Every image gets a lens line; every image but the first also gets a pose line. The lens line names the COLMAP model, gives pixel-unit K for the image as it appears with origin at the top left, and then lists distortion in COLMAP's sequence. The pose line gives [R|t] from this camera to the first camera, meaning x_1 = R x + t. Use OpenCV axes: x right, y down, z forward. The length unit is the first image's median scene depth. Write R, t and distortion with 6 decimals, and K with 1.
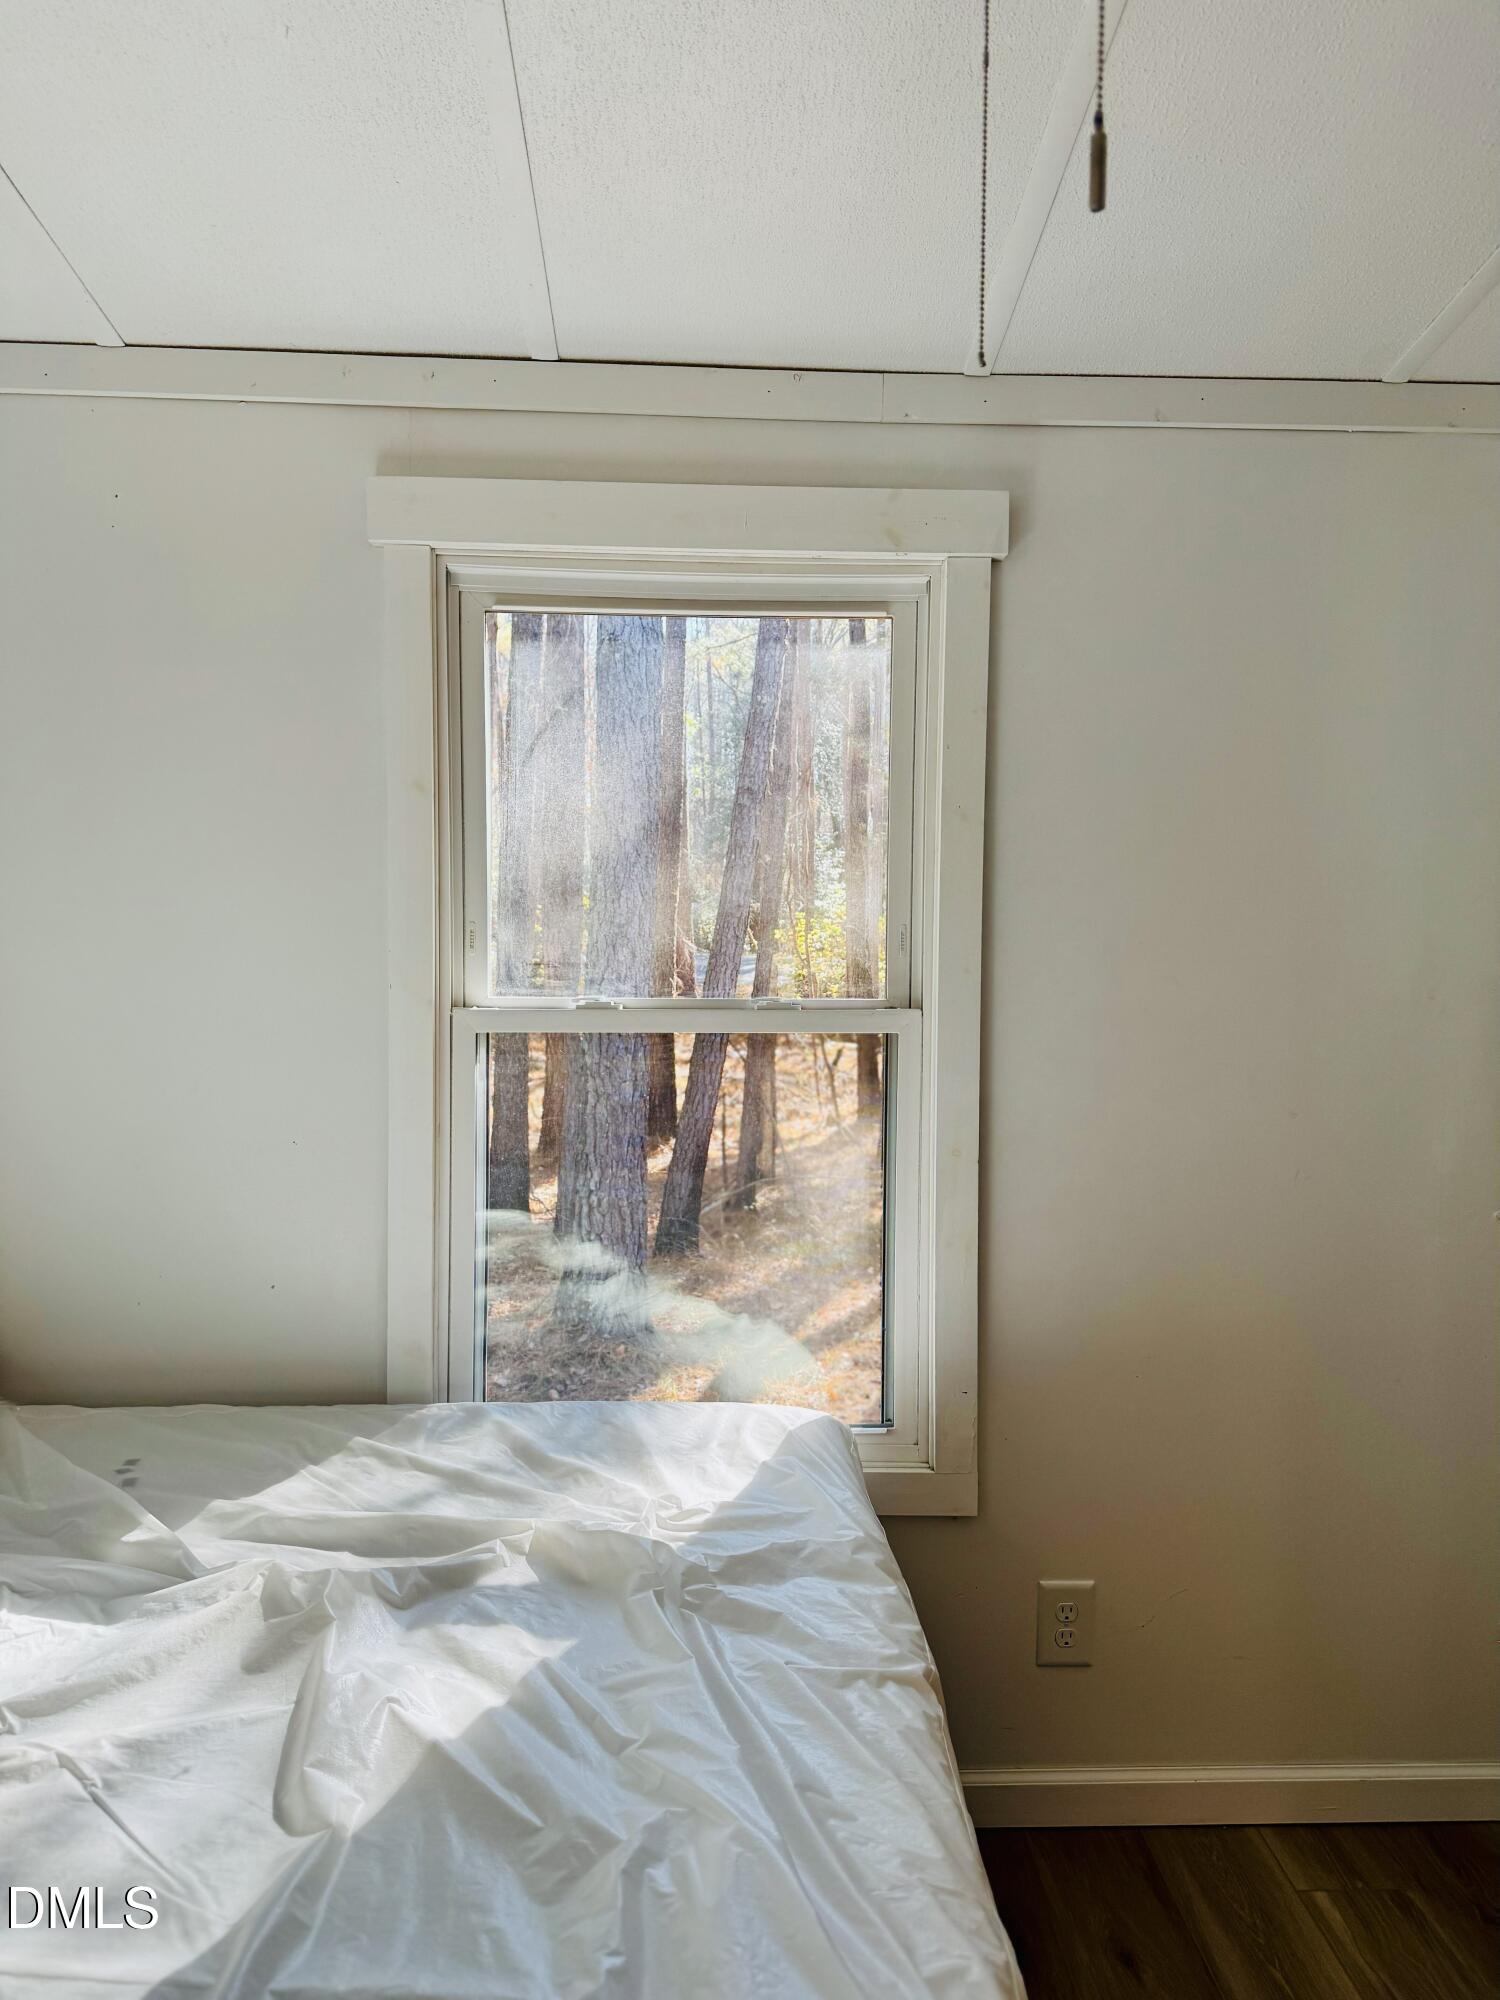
lens RADIAL K [[1391.4, 0, 743.4], [0, 1391.4, 1004.1], [0, 0, 1]] dist [0.009830, -0.019075]
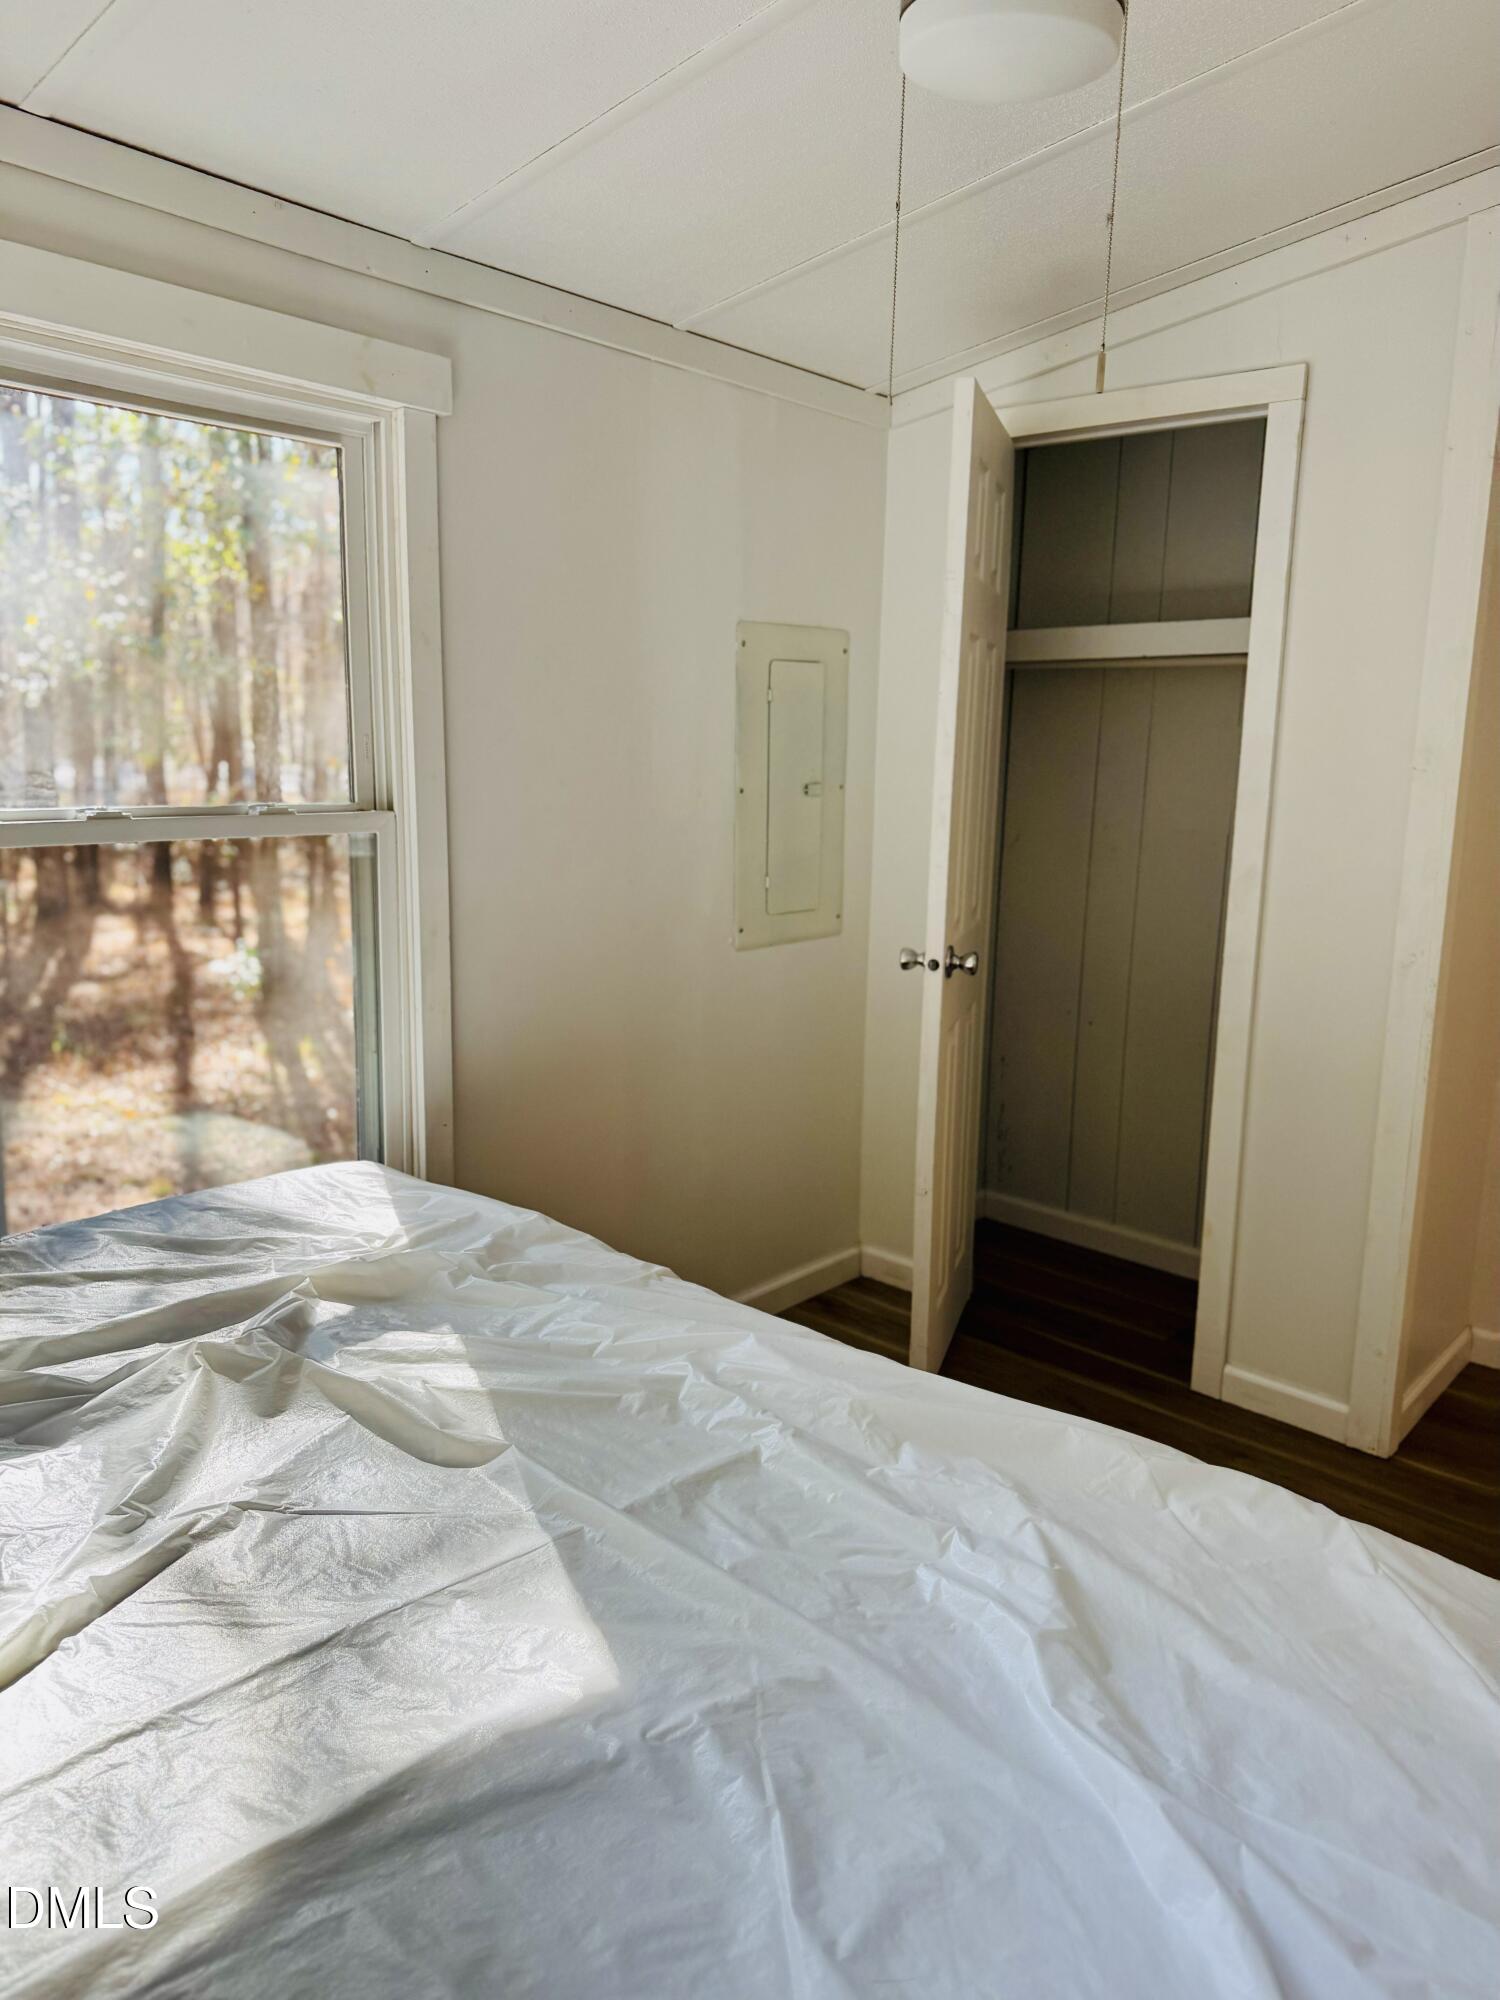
lens RADIAL K [[1391.4, 0, 748.8], [0, 1391.4, 1005.7], [0, 0, 1]] dist [0.009830, -0.019075]
pose [[0.674372, -0.127429, 0.727313, -0.618466], [0.015663, 0.987243, 0.158448, -0.017400], [-0.738226, -0.095461, 0.667765, -0.010679]]
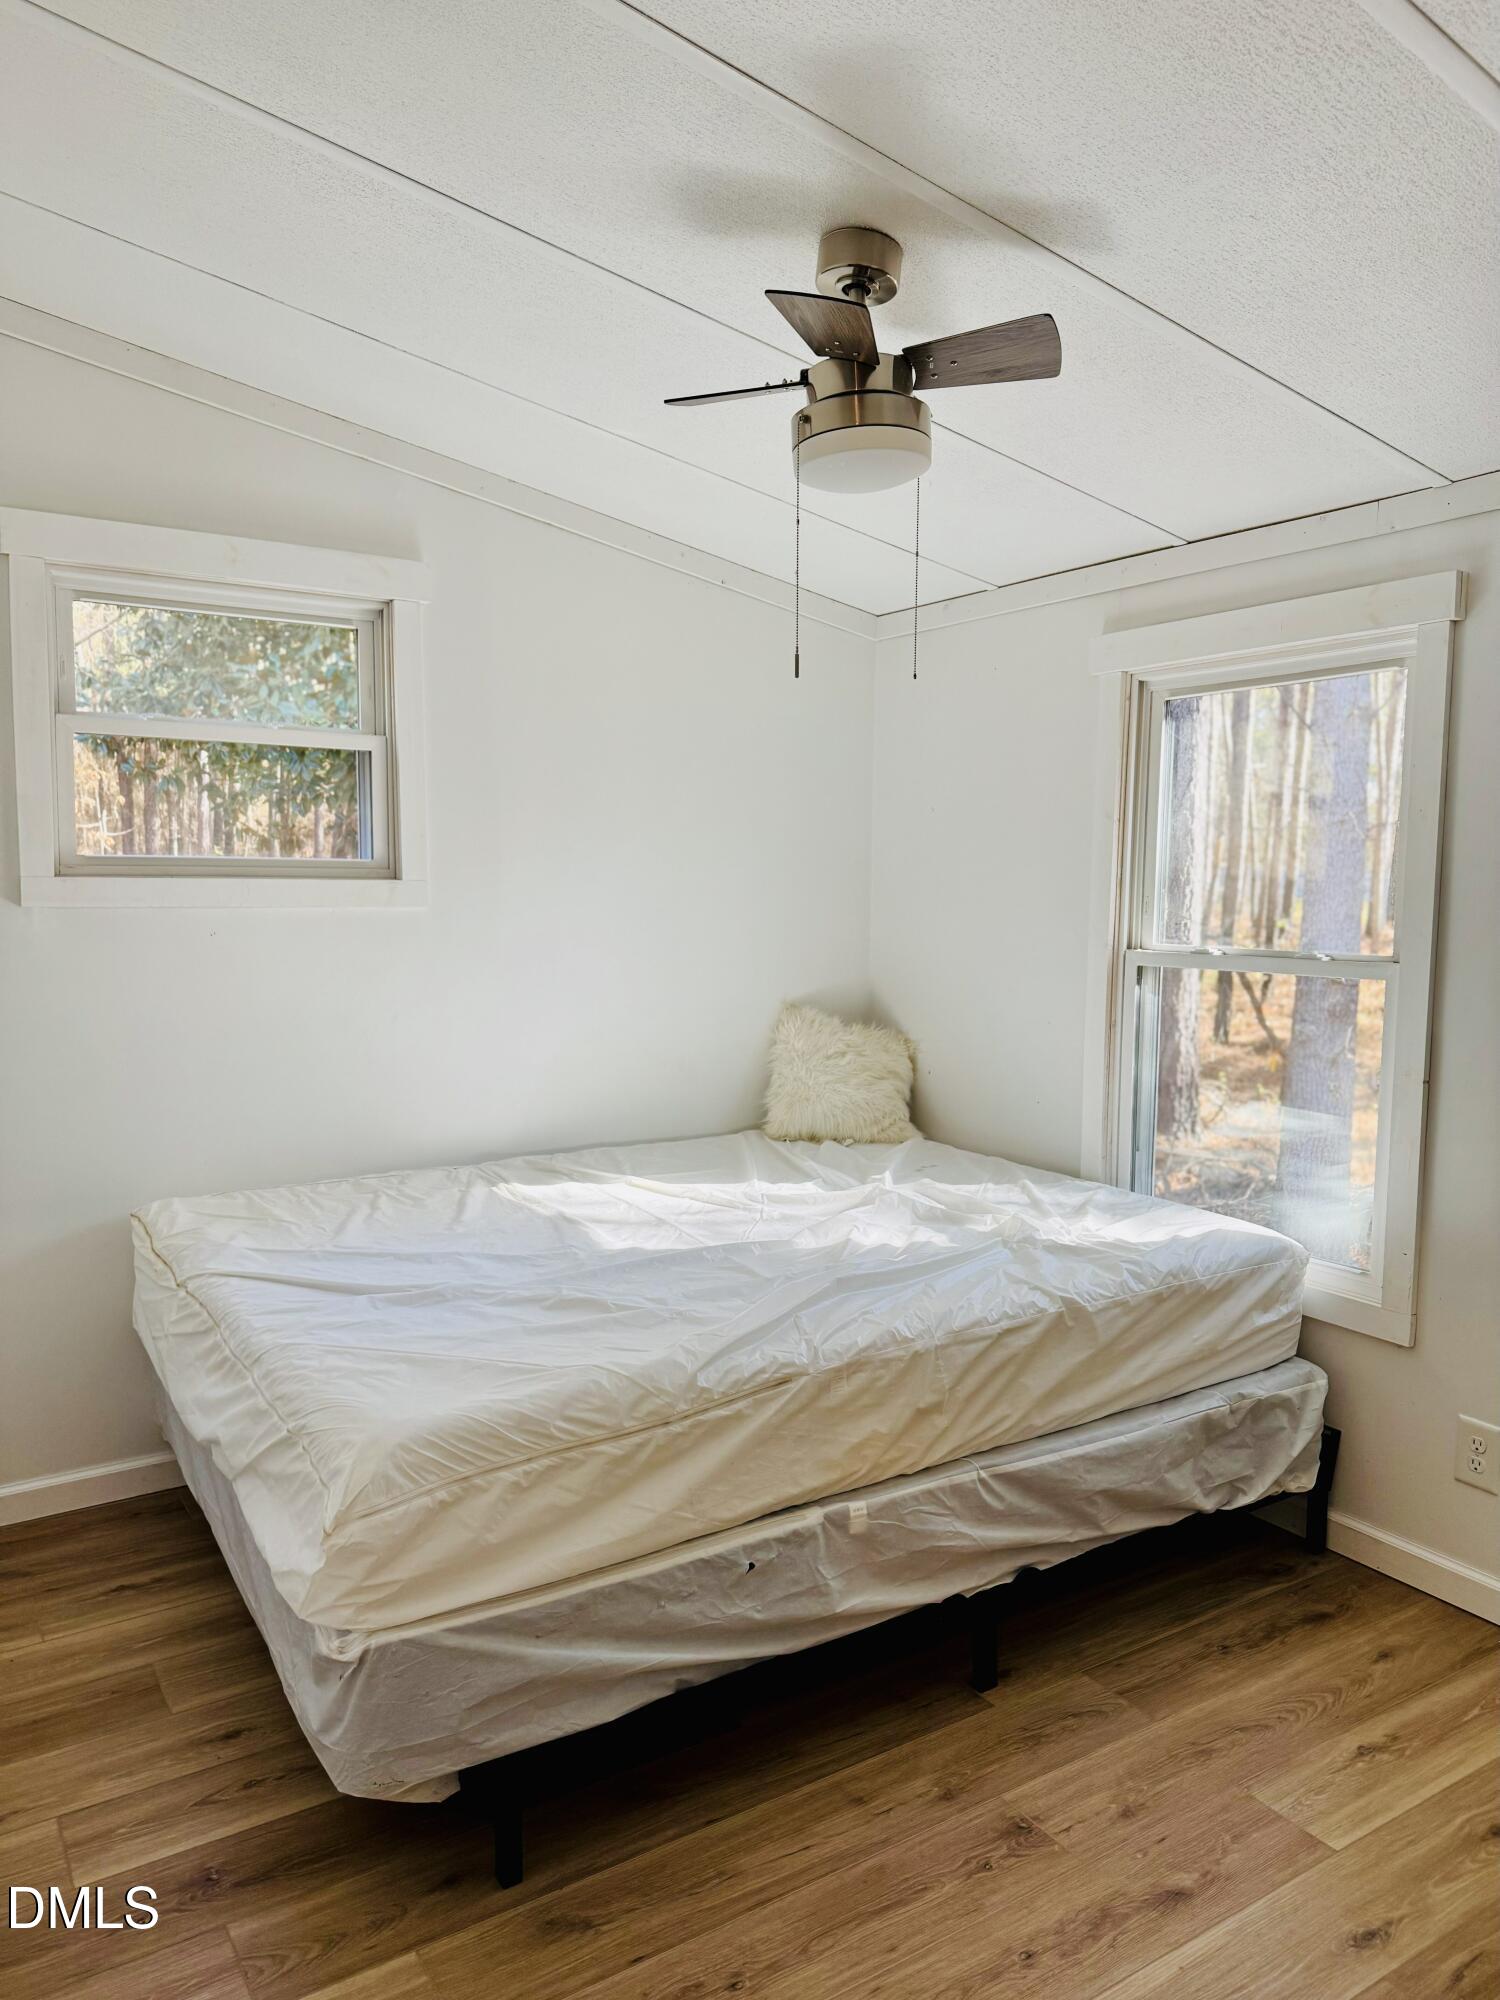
lens RADIAL K [[1391.4, 0, 752.5], [0, 1391.4, 999.6], [0, 0, 1]] dist [0.009830, -0.019075]
pose [[0.516708, 0.068871, -0.853387, 1.101944], [-0.047032, 0.997538, 0.052028, -0.003165], [0.854869, 0.013253, 0.518675, -0.262190]]
